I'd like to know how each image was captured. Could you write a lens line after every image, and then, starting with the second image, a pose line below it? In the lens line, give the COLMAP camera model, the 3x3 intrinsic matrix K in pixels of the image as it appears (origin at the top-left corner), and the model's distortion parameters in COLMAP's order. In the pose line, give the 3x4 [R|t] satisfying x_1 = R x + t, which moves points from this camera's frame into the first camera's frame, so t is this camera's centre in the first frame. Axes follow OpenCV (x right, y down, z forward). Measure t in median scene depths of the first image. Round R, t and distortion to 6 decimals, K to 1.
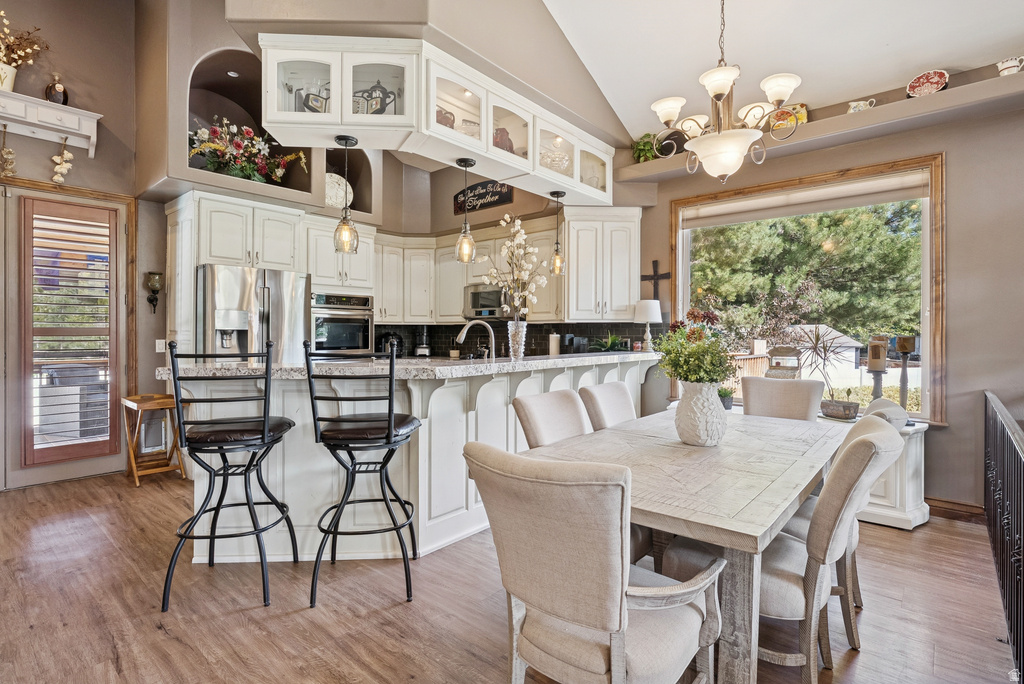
lens RADIAL K [[515.5, 0, 511.6], [0, 515.5, 333.4], [0, 0, 1]] dist [-0.000161, -0.001442]
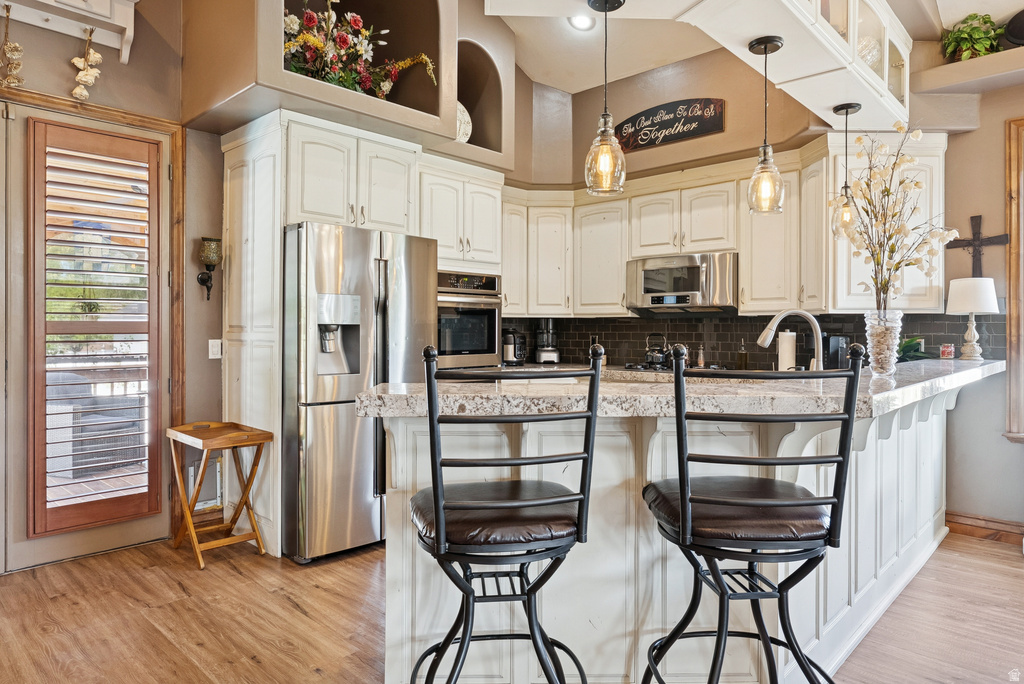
lens RADIAL K [[654.9, 0, 507.2], [0, 654.9, 328.4], [0, 0, 1]] dist [0.000272, -0.000288]
pose [[0.999021, 0.000689, -0.044243, -0.272711], [-0.000786, 0.999997, -0.002169, -0.000736], [0.044241, 0.002201, 0.999018, 0.176110]]
